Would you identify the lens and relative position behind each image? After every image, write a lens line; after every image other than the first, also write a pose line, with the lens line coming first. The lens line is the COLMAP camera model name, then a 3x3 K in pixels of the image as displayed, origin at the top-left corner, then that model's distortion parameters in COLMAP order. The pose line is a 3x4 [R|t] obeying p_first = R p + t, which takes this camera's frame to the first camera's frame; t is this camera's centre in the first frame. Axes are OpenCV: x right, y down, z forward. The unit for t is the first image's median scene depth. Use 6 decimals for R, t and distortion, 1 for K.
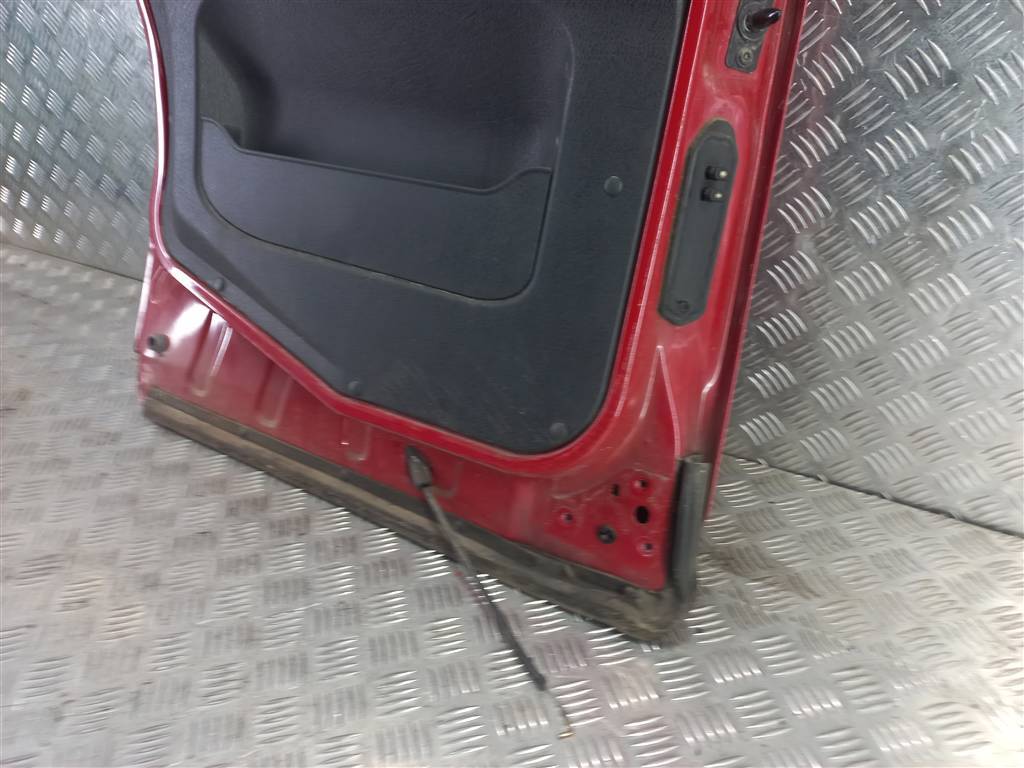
lens RADIAL K [[759.0, 0, 509.2], [0, 759.0, 386.1], [0, 0, 1]] dist [0.035209, -0.001606]
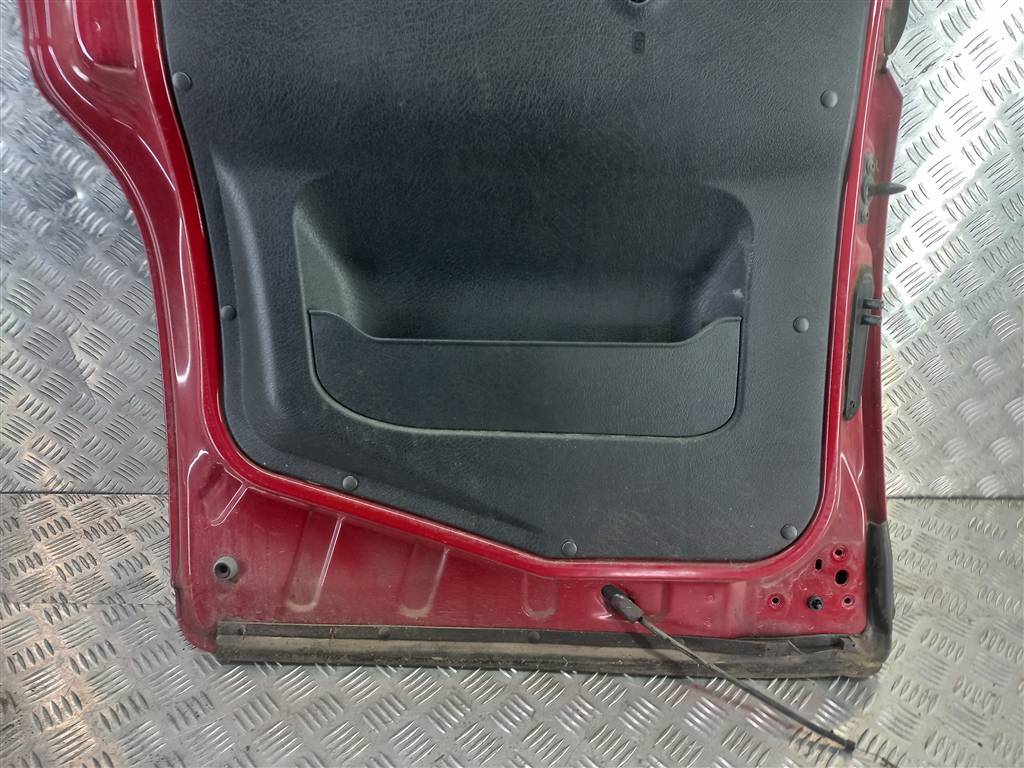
lens RADIAL K [[759.0, 0, 517.7], [0, 759.0, 378.7], [0, 0, 1]] dist [0.035209, -0.001606]
pose [[0.855698, -0.208734, 0.473509, -0.732834], [0.241002, 0.970494, -0.007708, -0.237720], [-0.457929, 0.120713, 0.880755, 0.117049]]
